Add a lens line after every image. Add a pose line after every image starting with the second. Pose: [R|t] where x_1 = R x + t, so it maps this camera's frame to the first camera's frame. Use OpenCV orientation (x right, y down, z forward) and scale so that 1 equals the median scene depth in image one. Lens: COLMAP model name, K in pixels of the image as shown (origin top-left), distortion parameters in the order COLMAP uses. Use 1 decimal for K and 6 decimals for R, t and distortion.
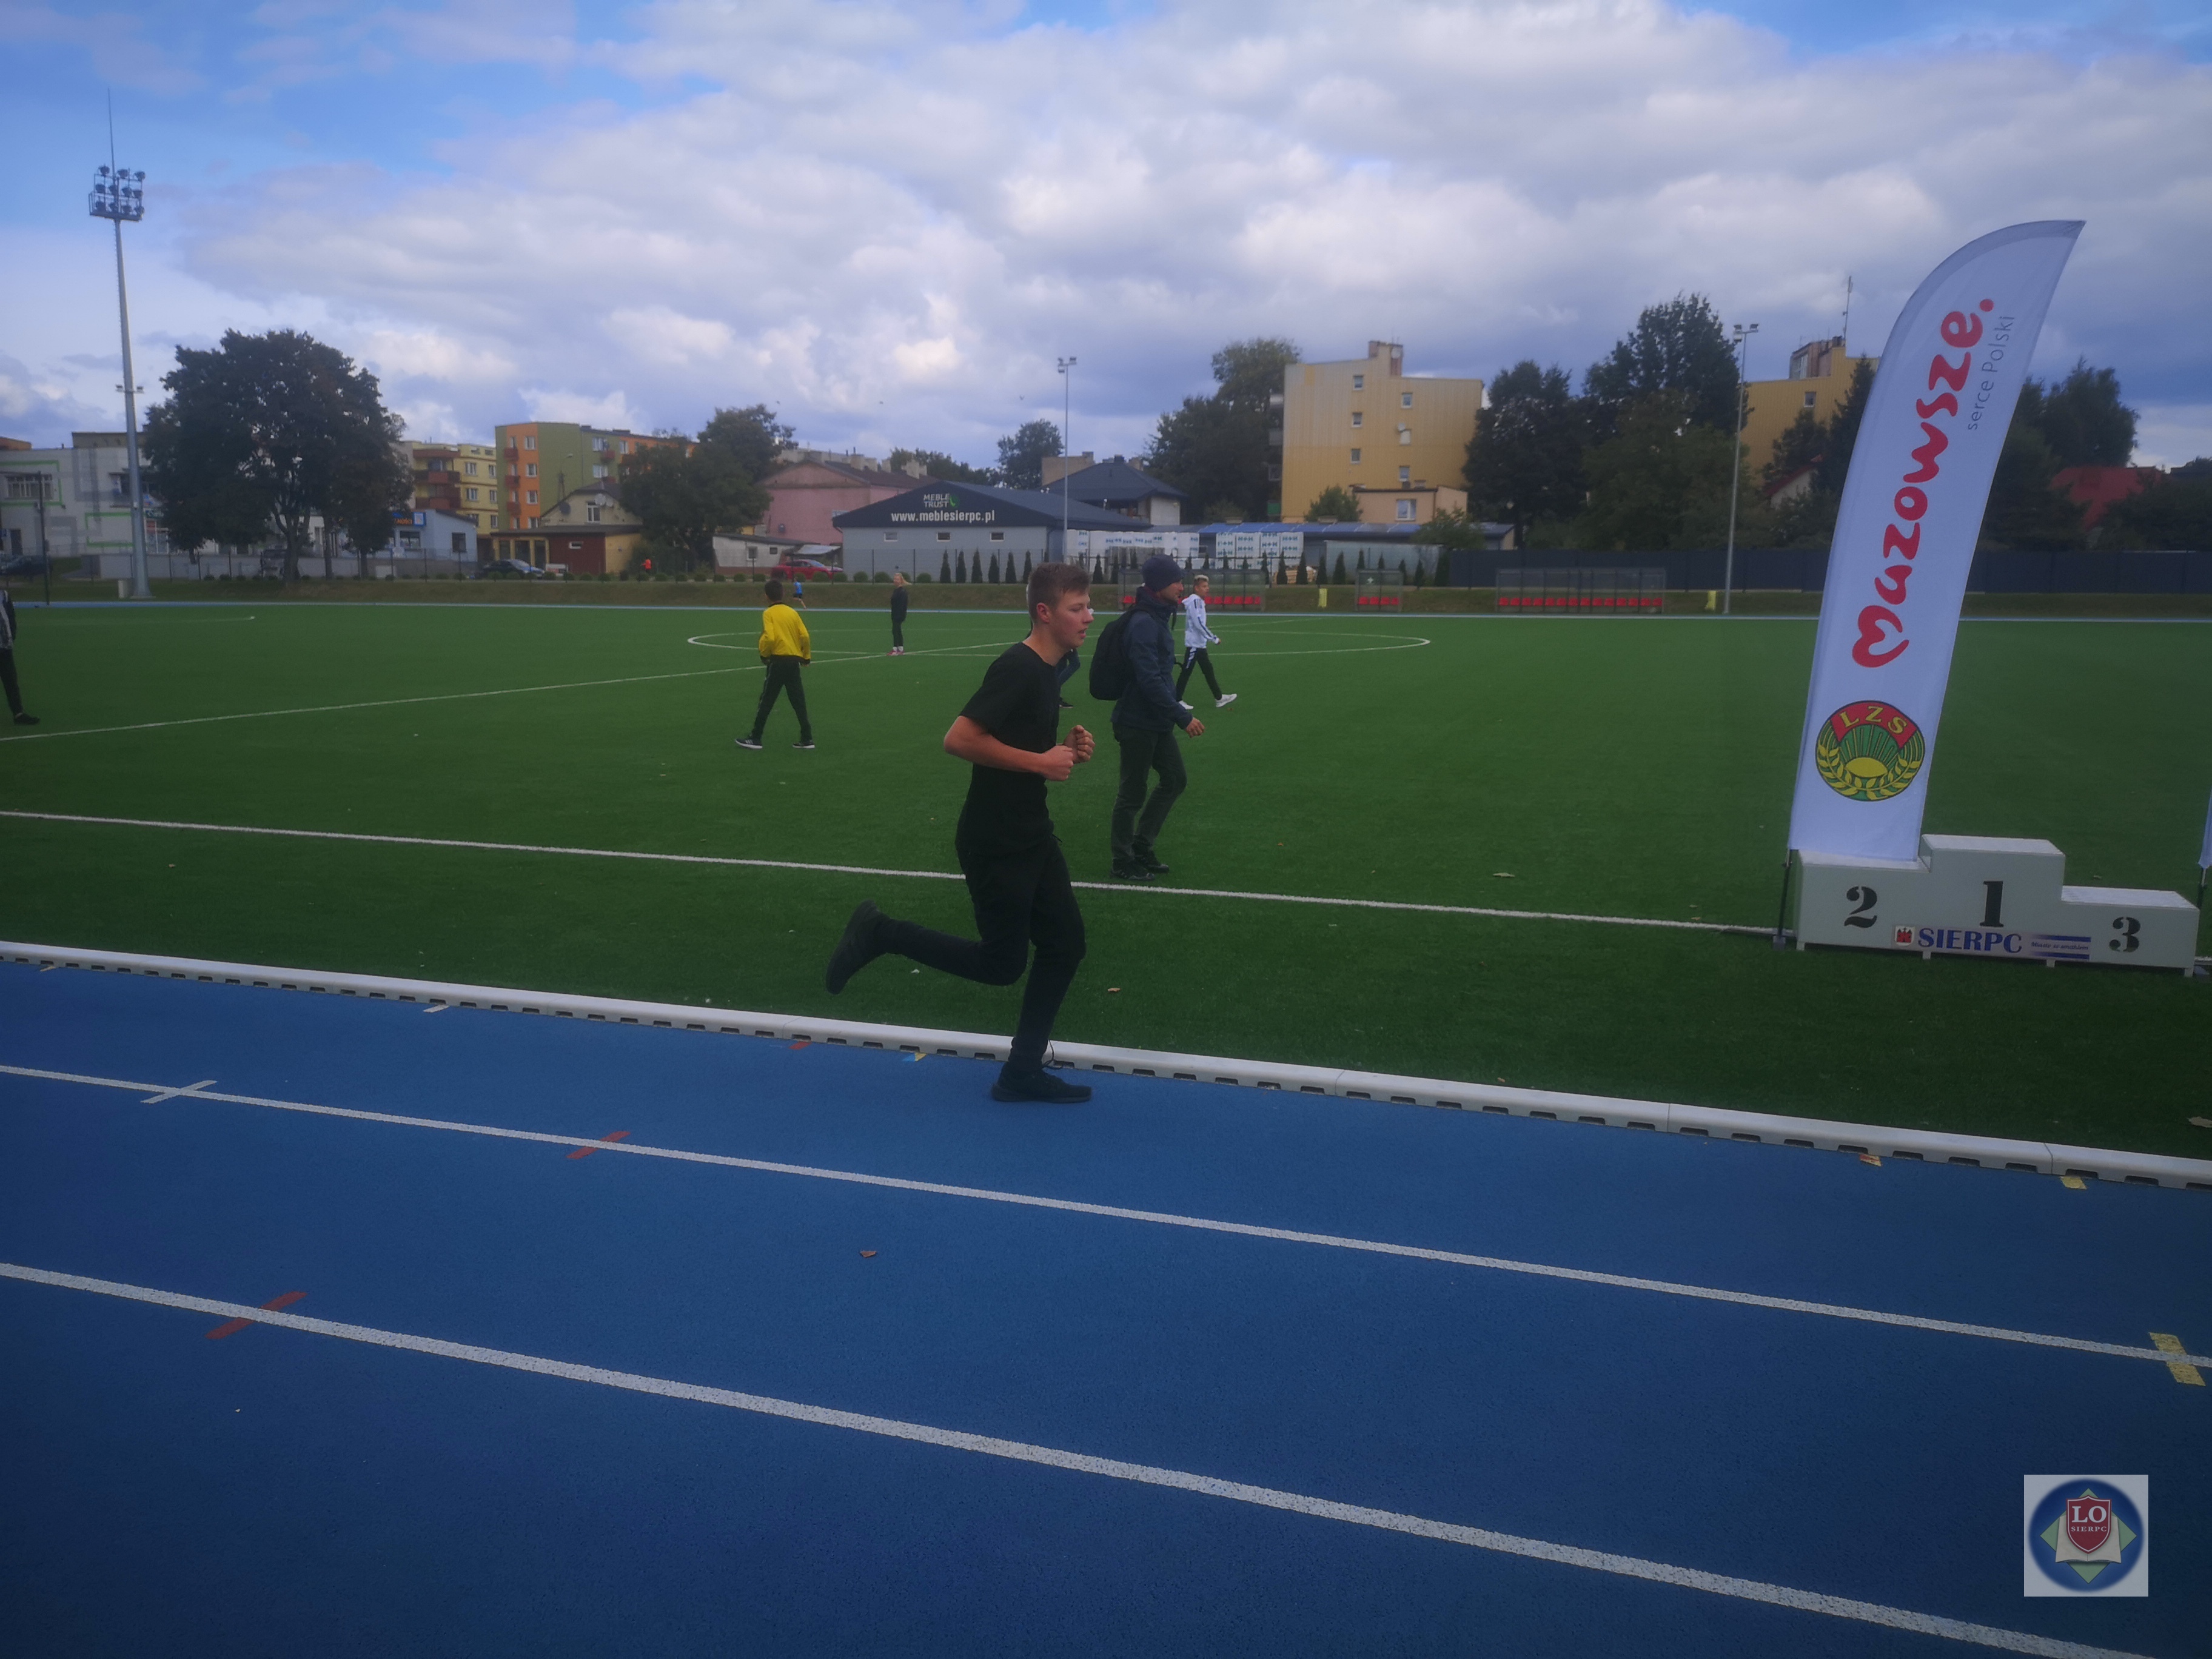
lens RADIAL K [[1699.4, 0, 1106.0], [0, 1699.4, 829.5], [0, 0, 1]] dist [0.066224, -0.061025]
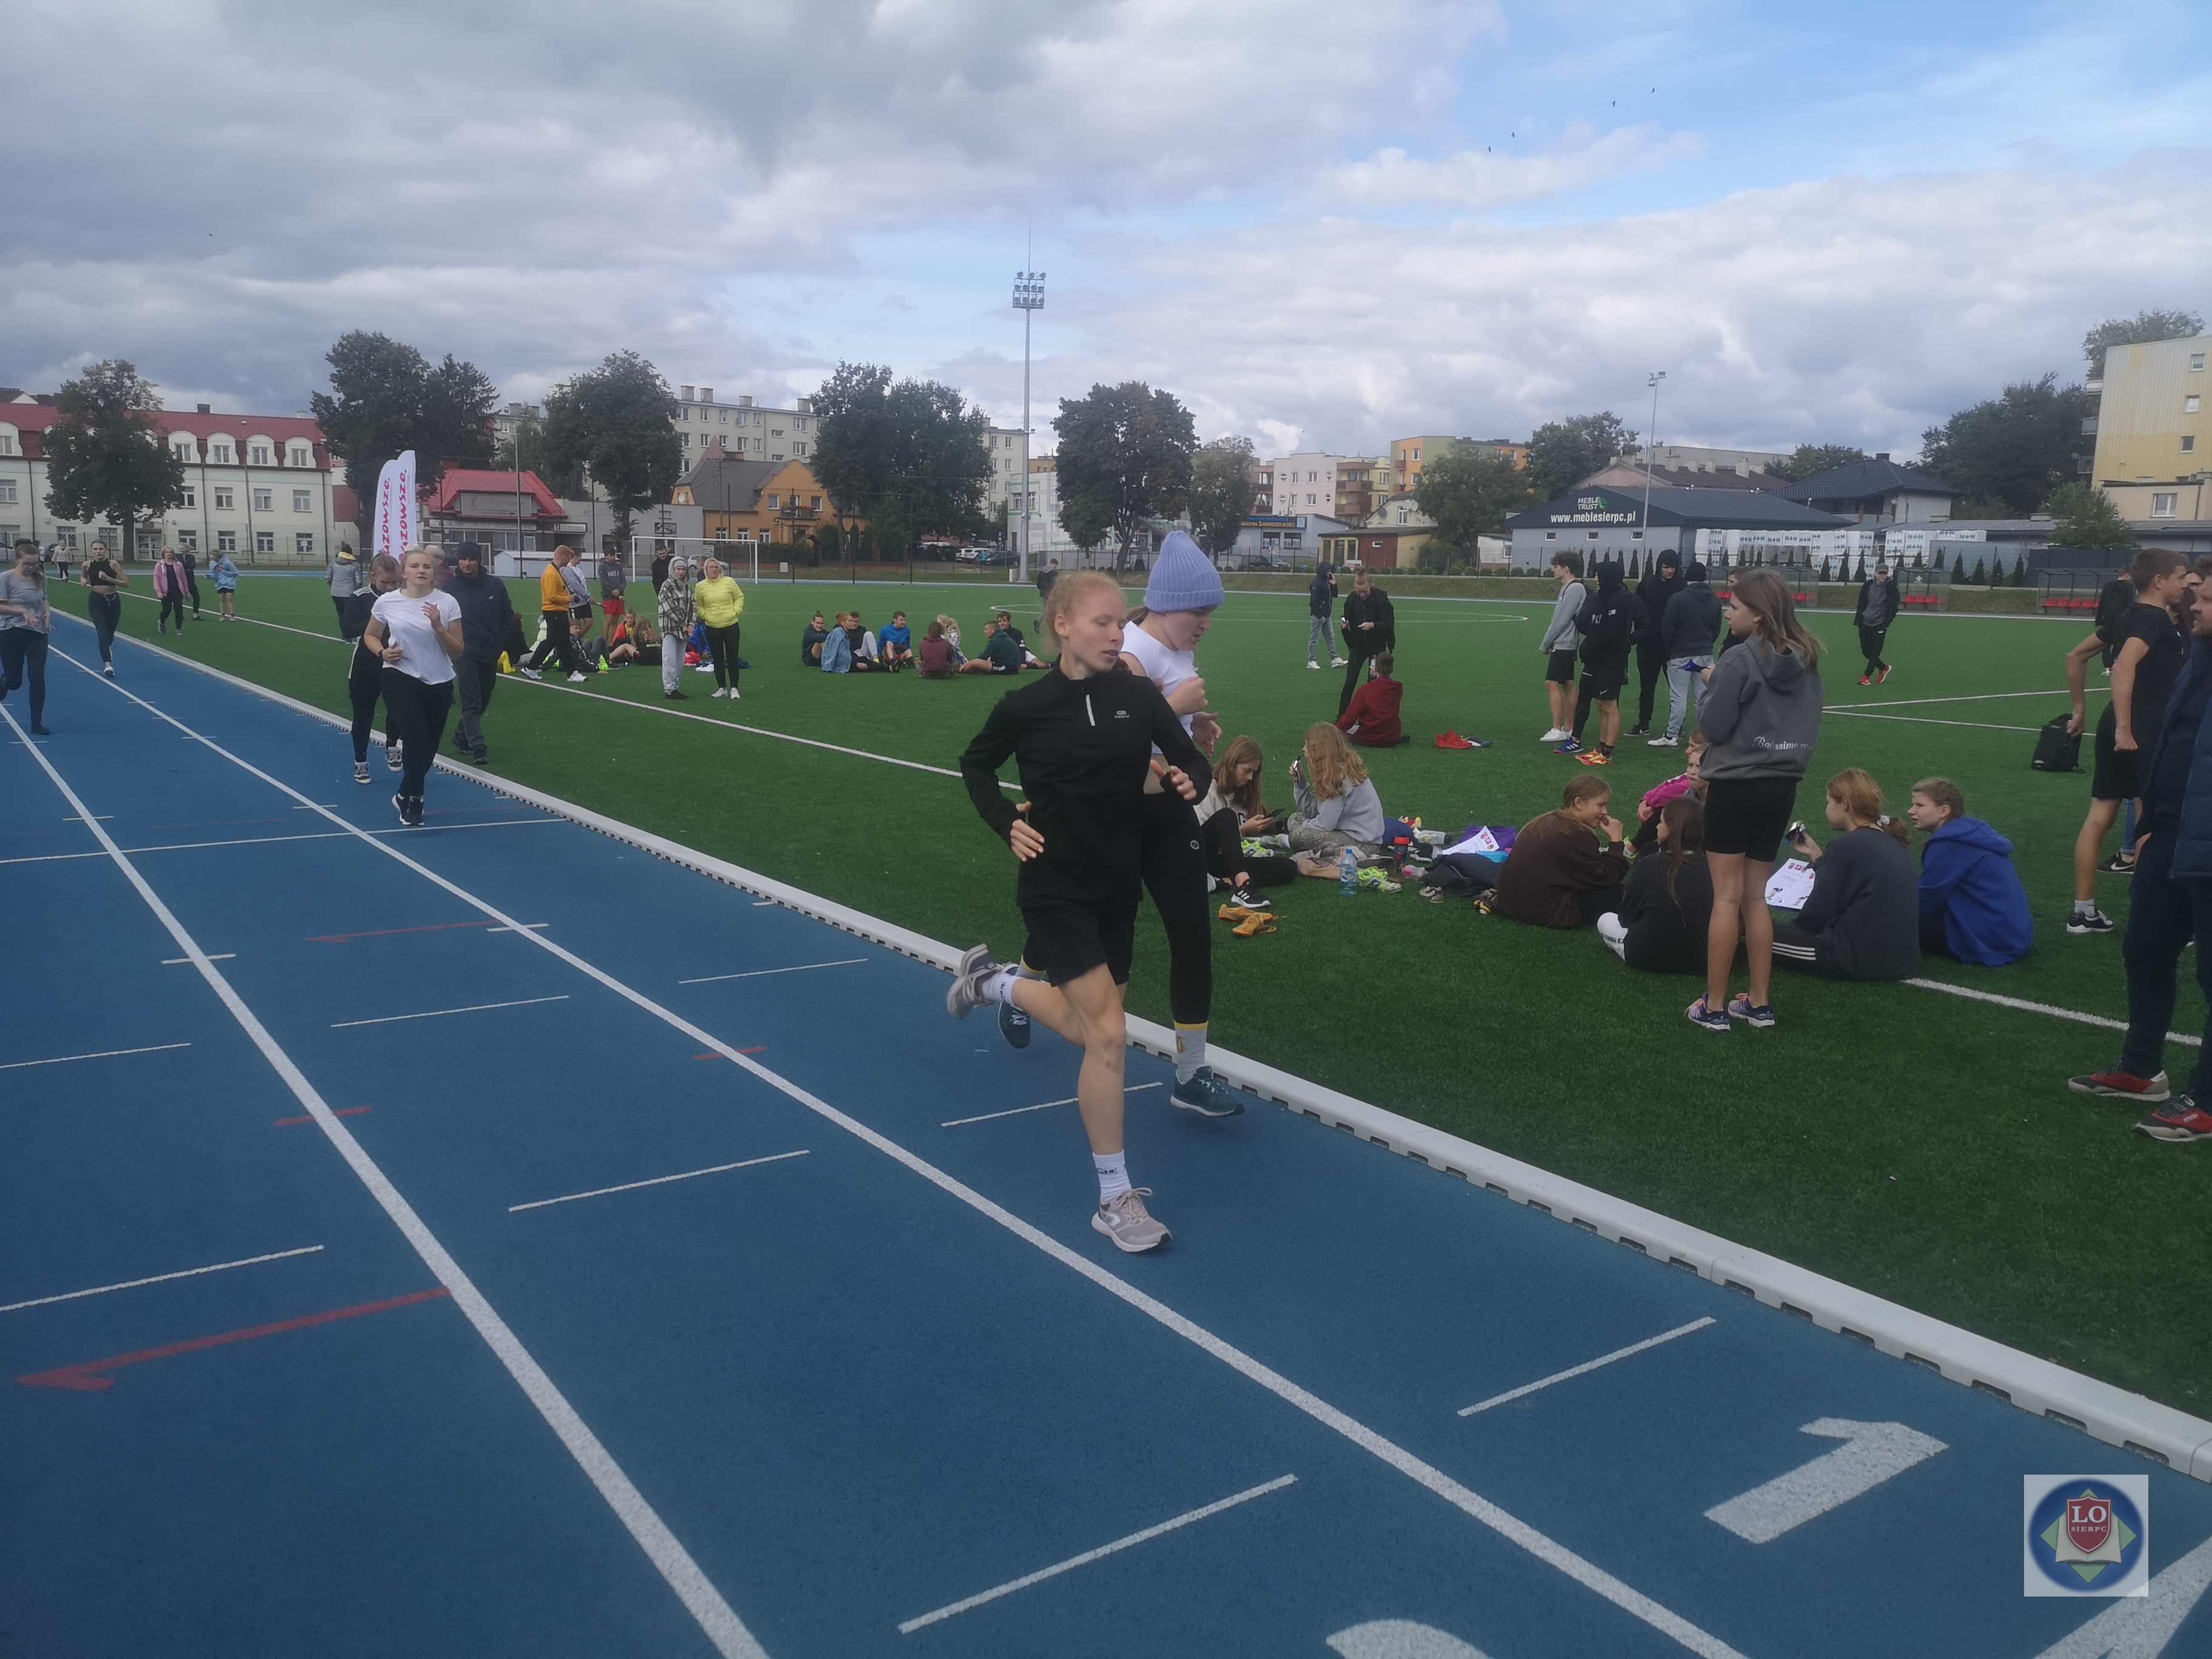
lens RADIAL K [[1699.4, 0, 1106.0], [0, 1699.4, 829.5], [0, 0, 1]] dist [0.066224, -0.061025]
pose [[0.821836, 0.099312, -0.561001, 0.248736], [-0.098805, 0.994614, 0.031328, 0.011759], [0.561091, 0.029683, 0.827222, -0.075087]]
